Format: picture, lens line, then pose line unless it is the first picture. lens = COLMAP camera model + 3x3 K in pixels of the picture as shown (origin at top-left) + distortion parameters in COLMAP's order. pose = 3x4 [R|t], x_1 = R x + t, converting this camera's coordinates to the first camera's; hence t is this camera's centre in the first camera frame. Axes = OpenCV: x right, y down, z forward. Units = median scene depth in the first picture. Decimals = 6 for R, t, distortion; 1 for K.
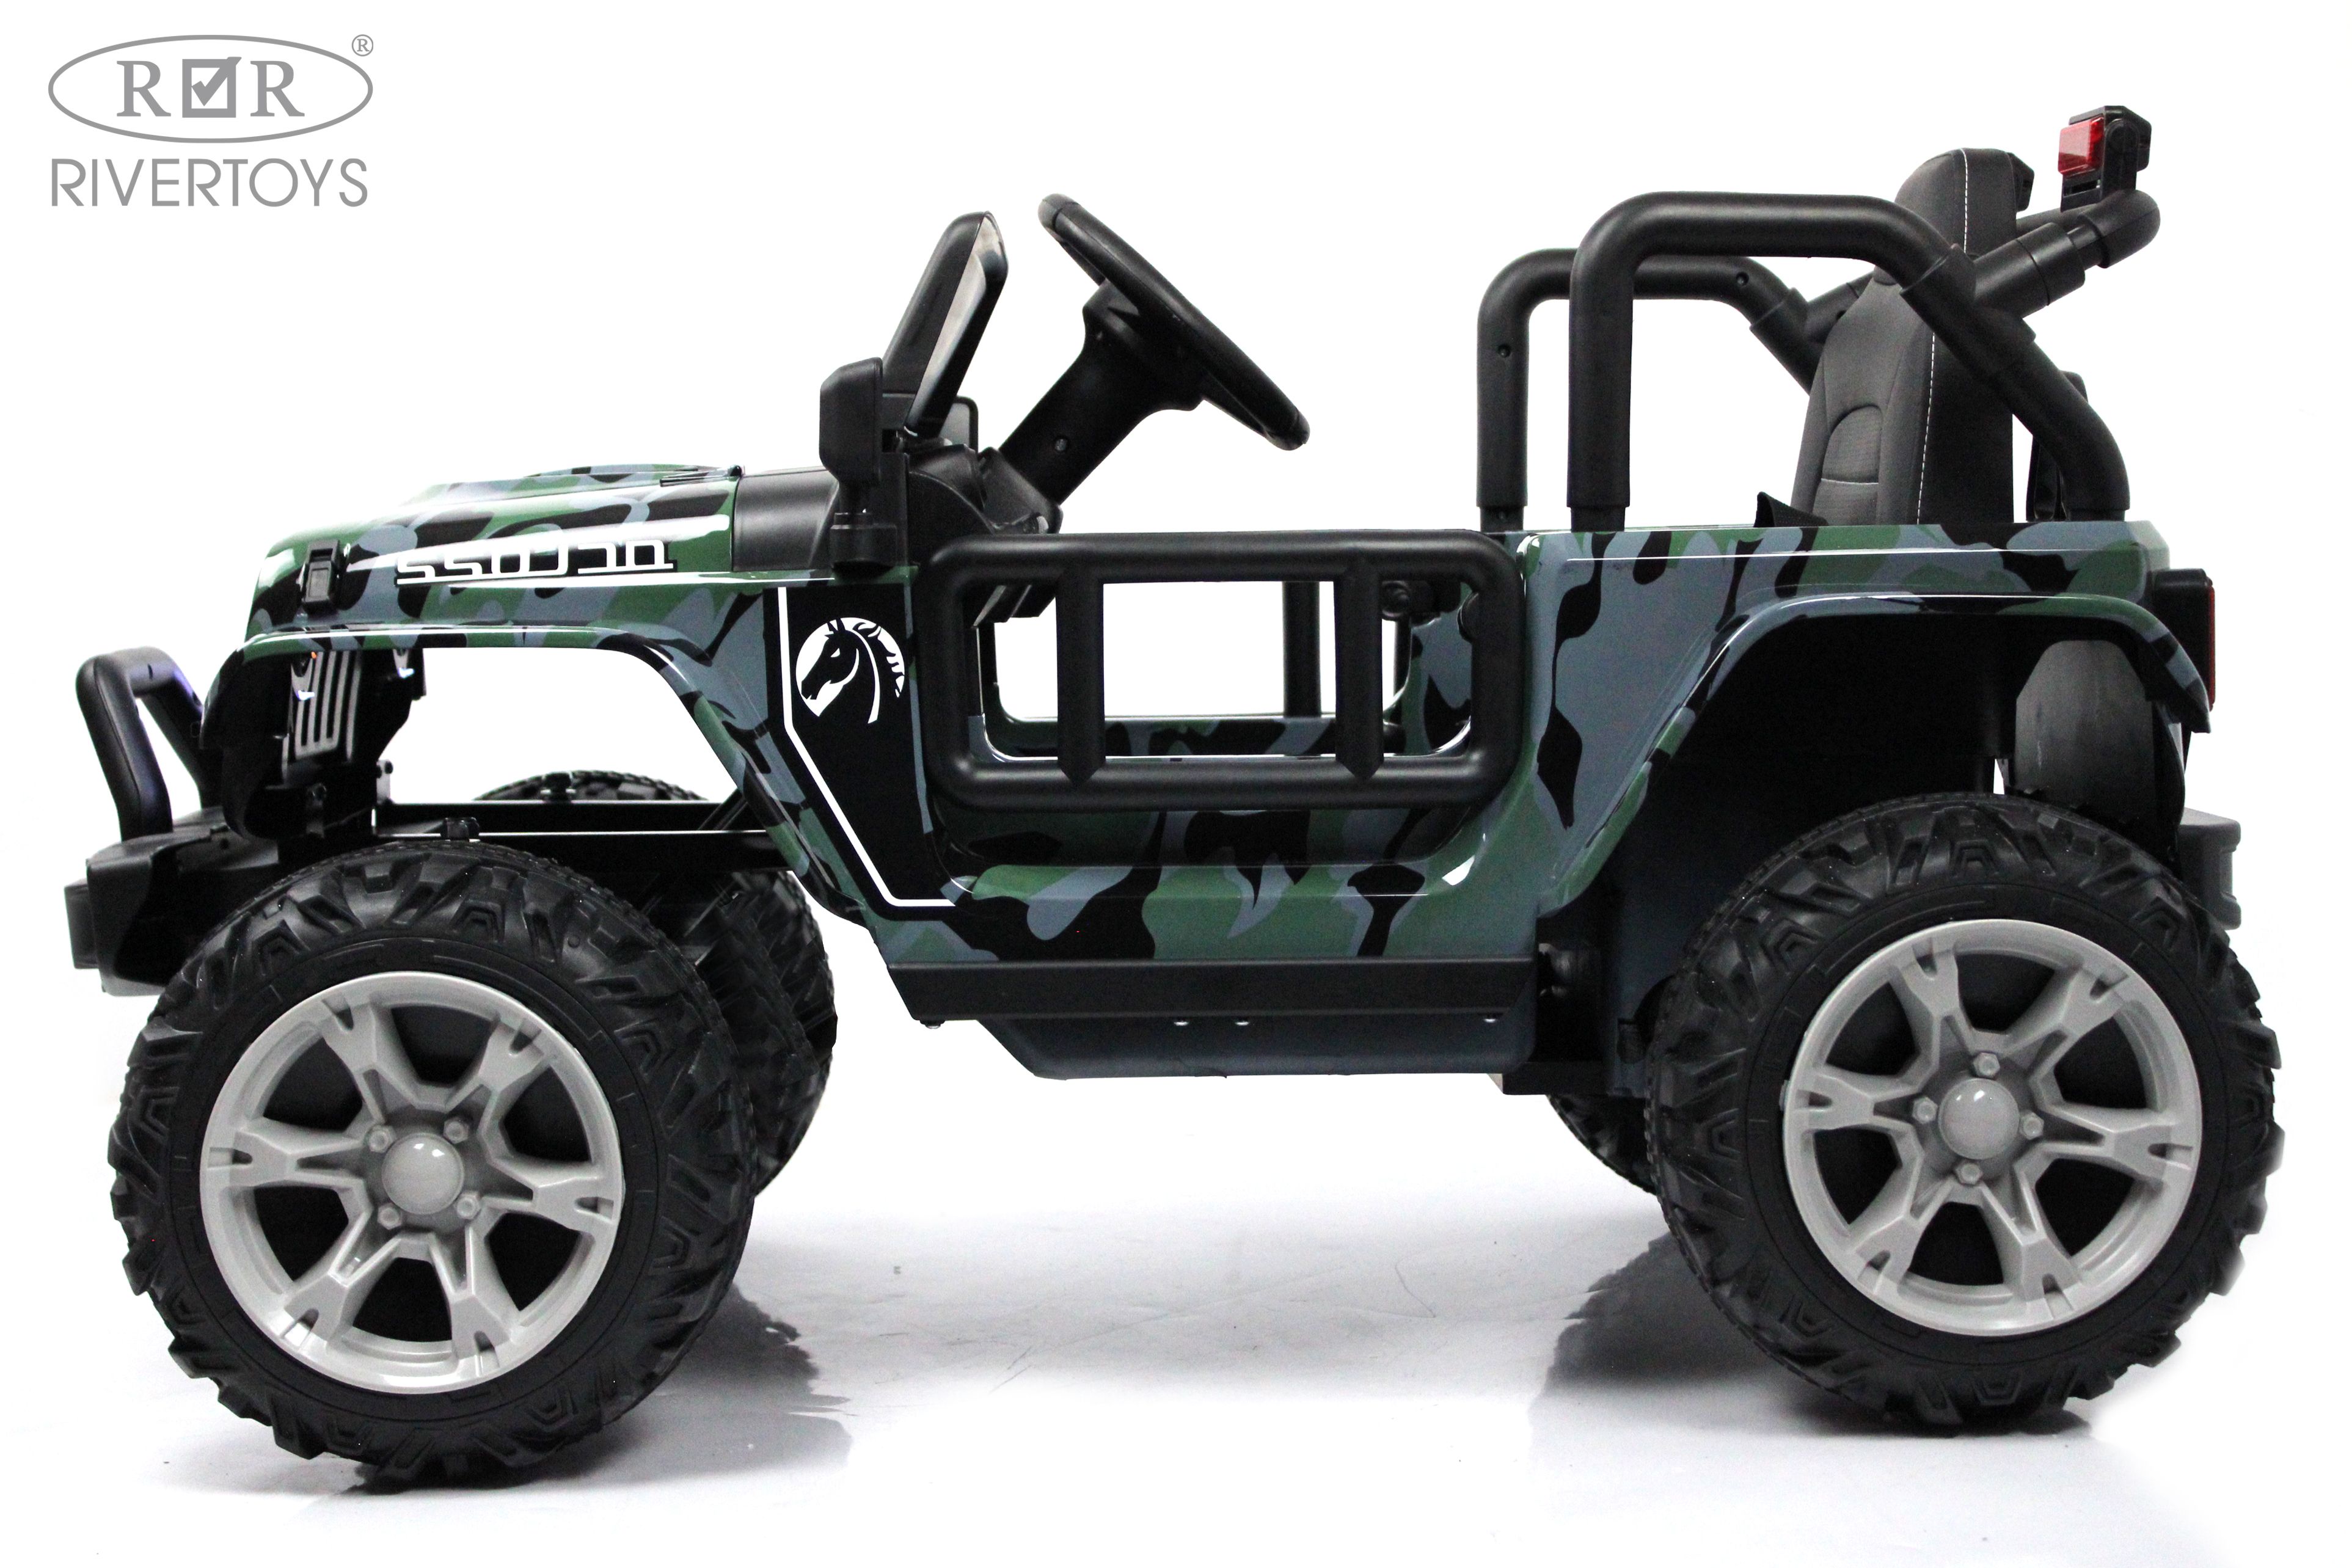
lens RADIAL K [[3889.6, 0, 1183.3], [0, 3889.6, 773.5], [0, 0, 1]] dist [-0.037138, 0.000000]
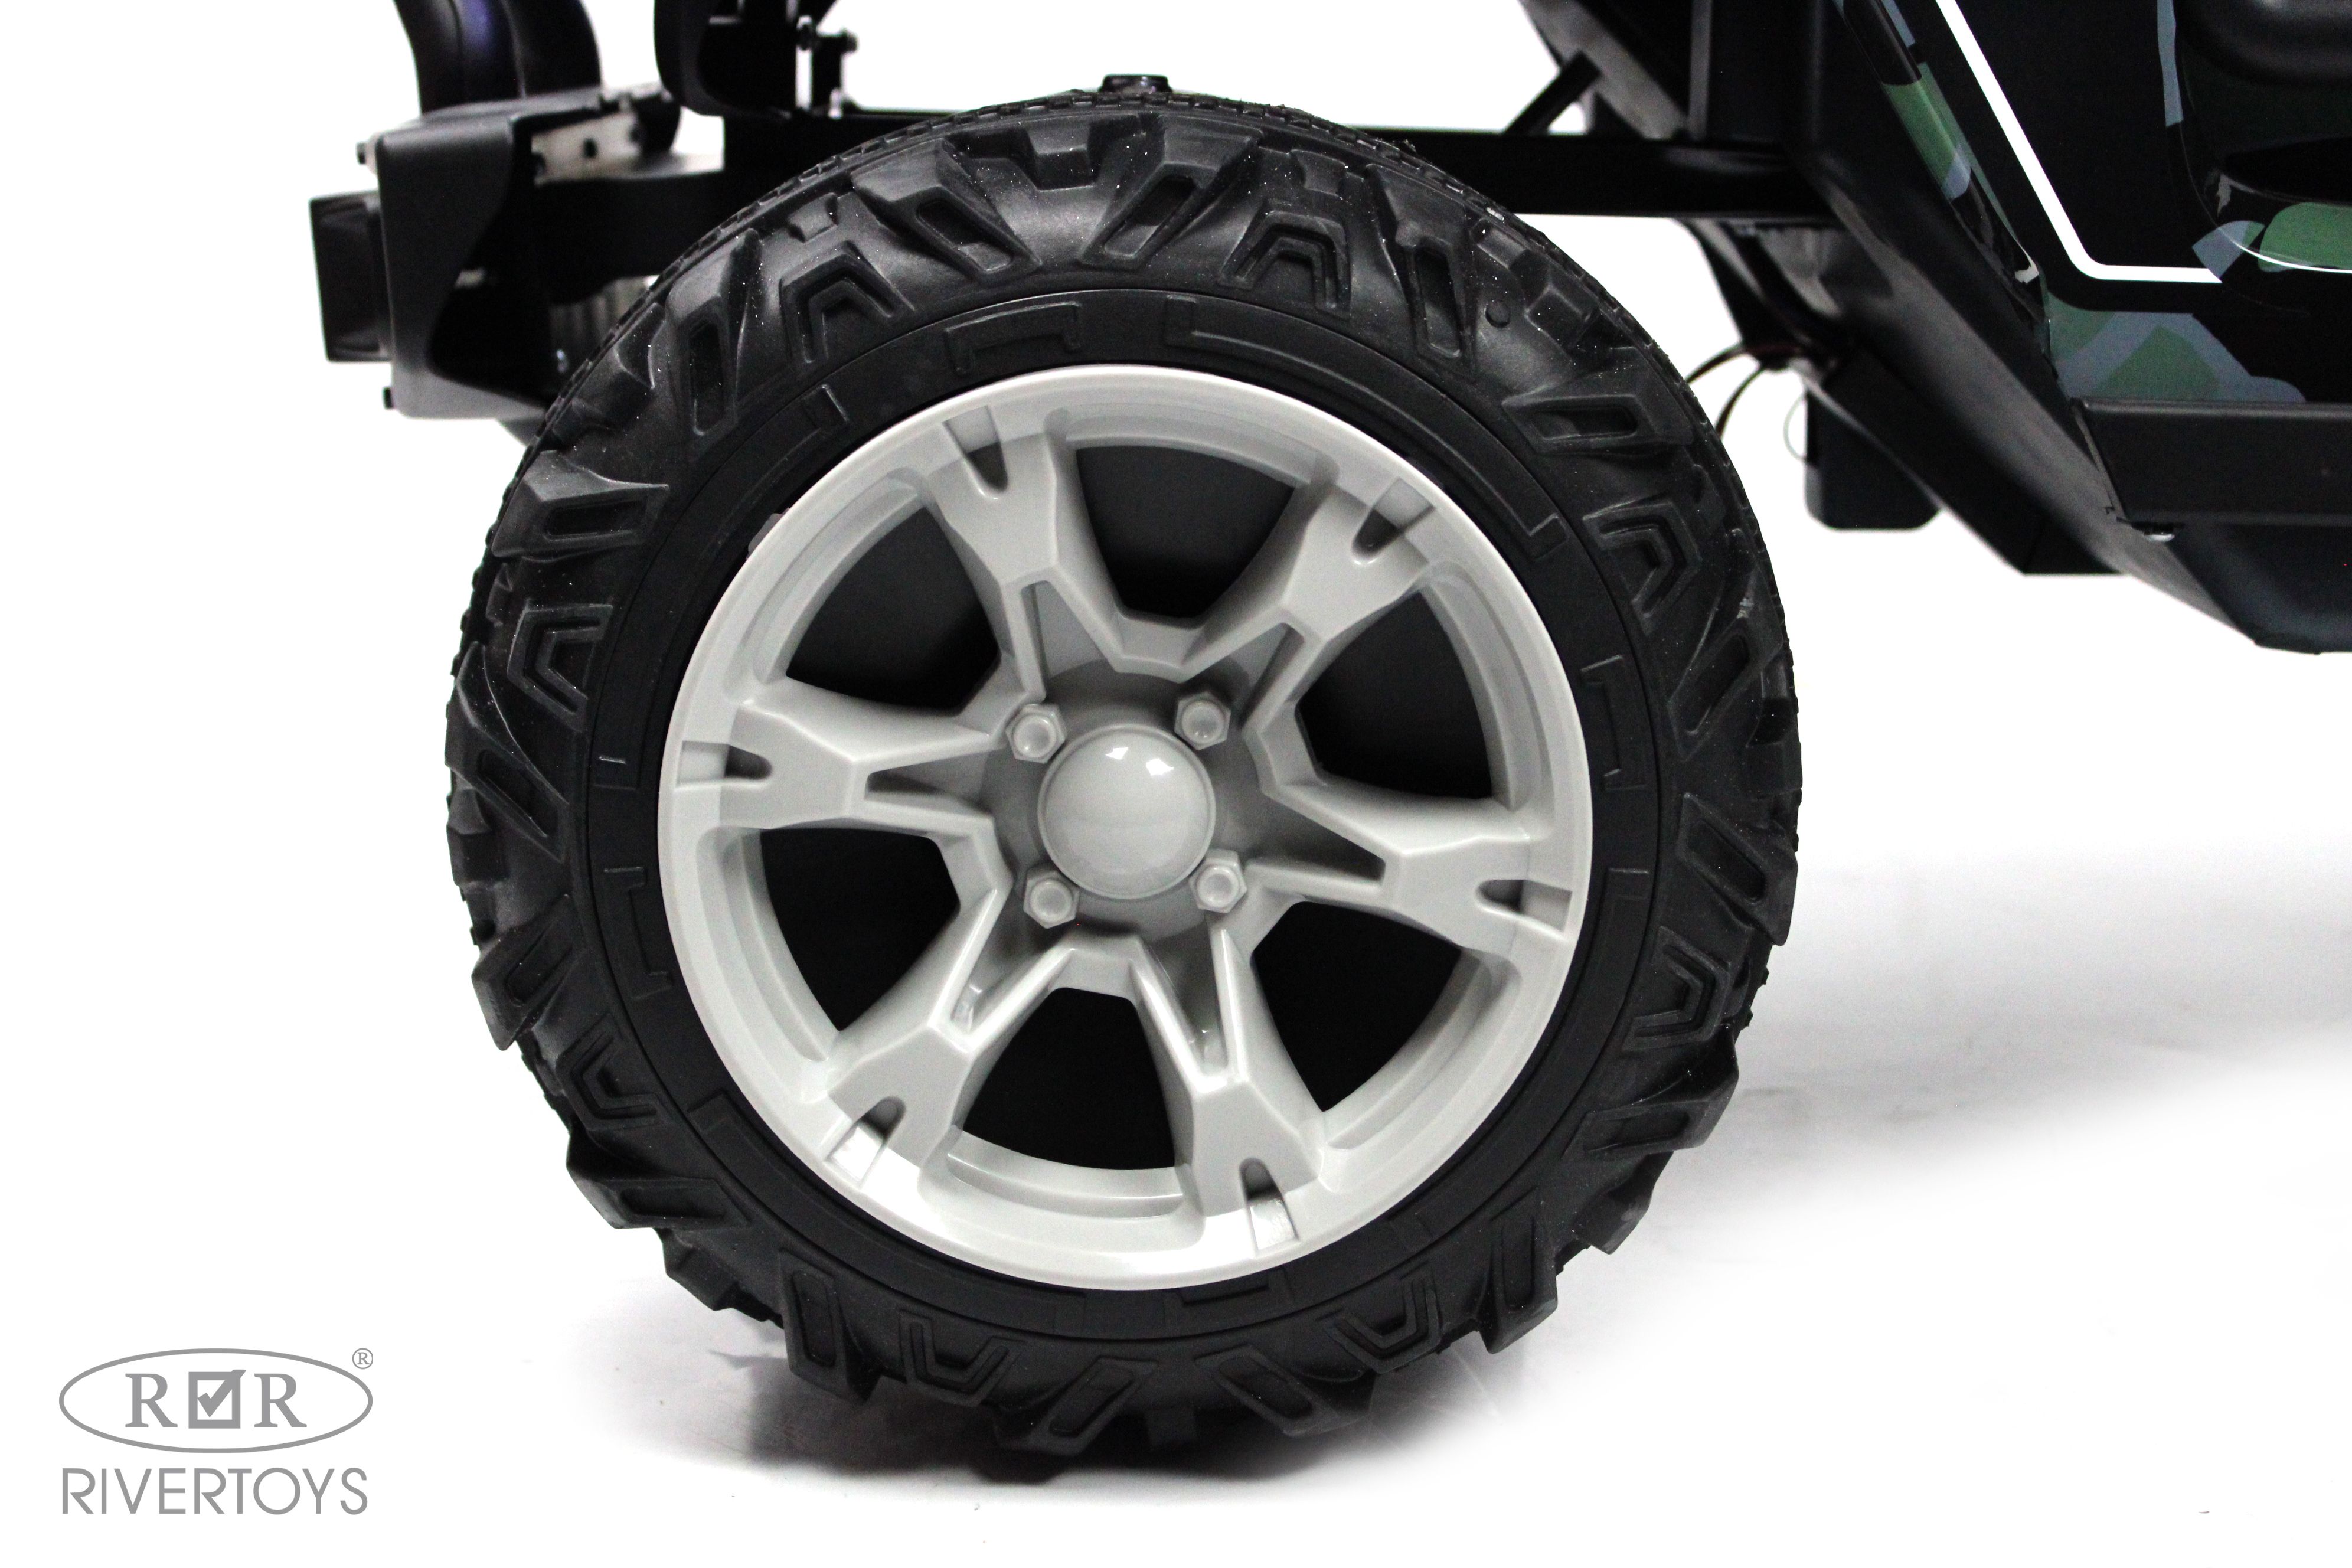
lens RADIAL K [[3889.9, 0, 1183.5], [0, 3889.9, 785.9], [0, 0, 1]] dist [-0.037138, 0.000000]
pose [[0.999253, 0.038137, -0.006287, -0.172250], [-0.037114, 0.992145, 0.119457, 0.041249], [0.010793, -0.119135, 0.992819, 0.500769]]
